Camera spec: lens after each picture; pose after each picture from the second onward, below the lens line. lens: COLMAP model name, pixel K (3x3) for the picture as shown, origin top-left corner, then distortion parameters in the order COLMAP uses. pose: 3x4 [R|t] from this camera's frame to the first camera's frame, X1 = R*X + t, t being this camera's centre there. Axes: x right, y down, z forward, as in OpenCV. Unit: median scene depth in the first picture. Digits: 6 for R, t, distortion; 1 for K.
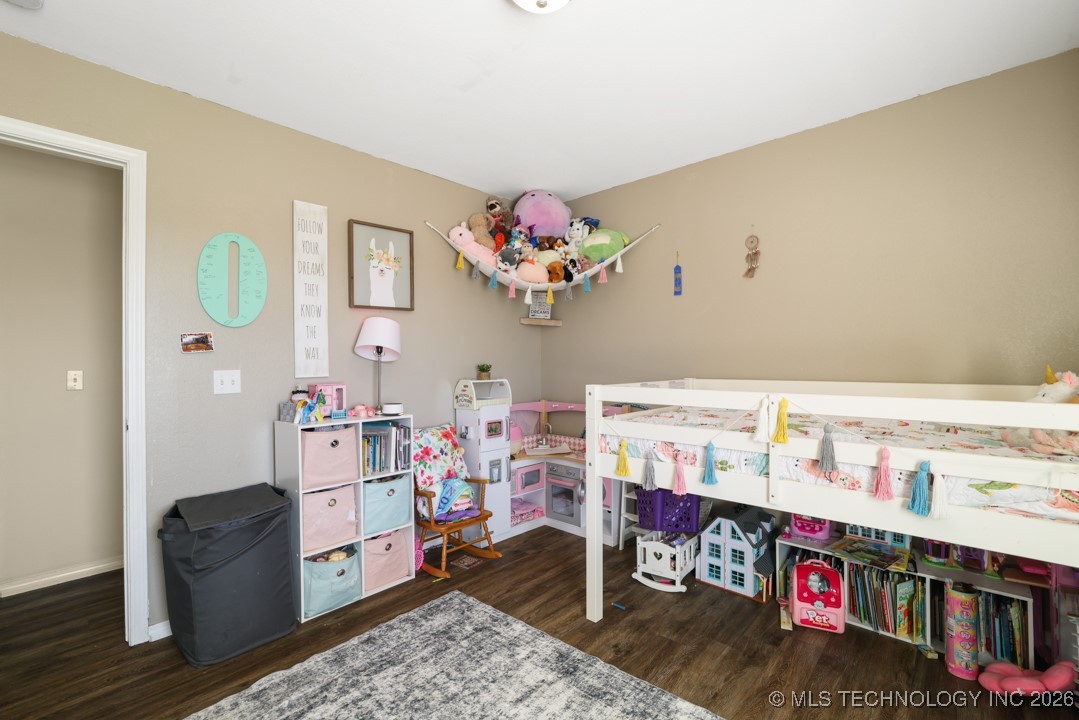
lens RADIAL K [[475.4, 0, 546.5], [0, 475.4, 356.8], [0, 0, 1]] dist [-0.014243, 0.000409]
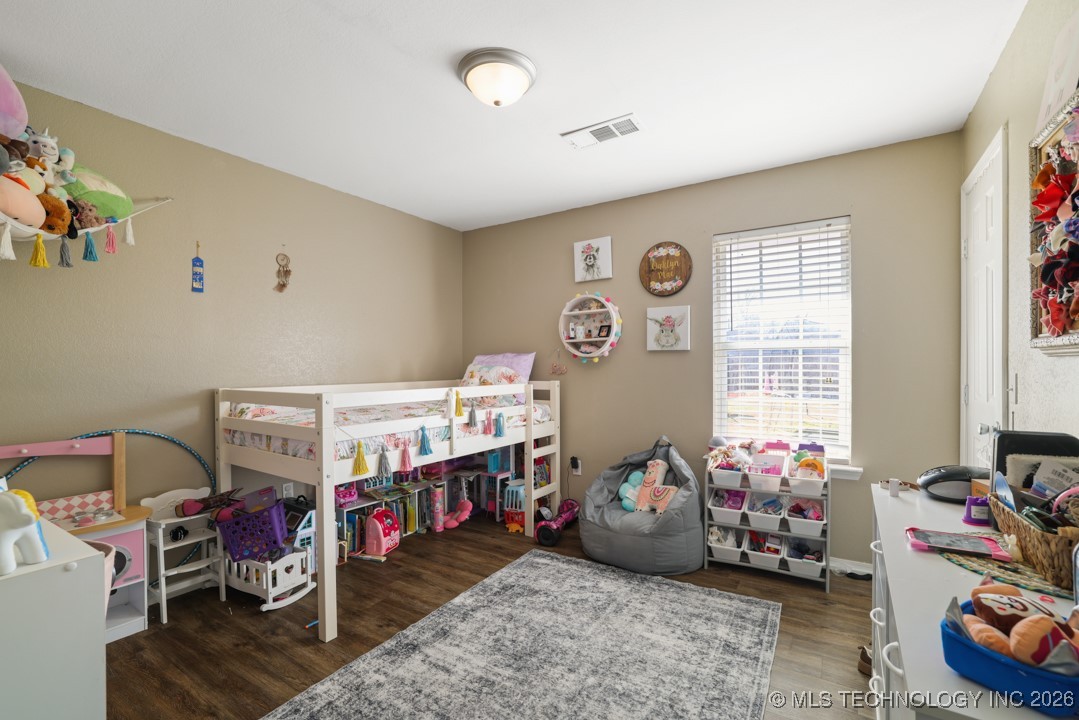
lens RADIAL K [[475.4, 0, 545.3], [0, 475.4, 364.9], [0, 0, 1]] dist [-0.014243, 0.000409]
pose [[-0.164102, 0.005322, 0.986429, -0.947905], [-0.002611, 0.999980, -0.005829, 0.005632], [-0.986440, -0.003532, -0.164085, 0.753106]]
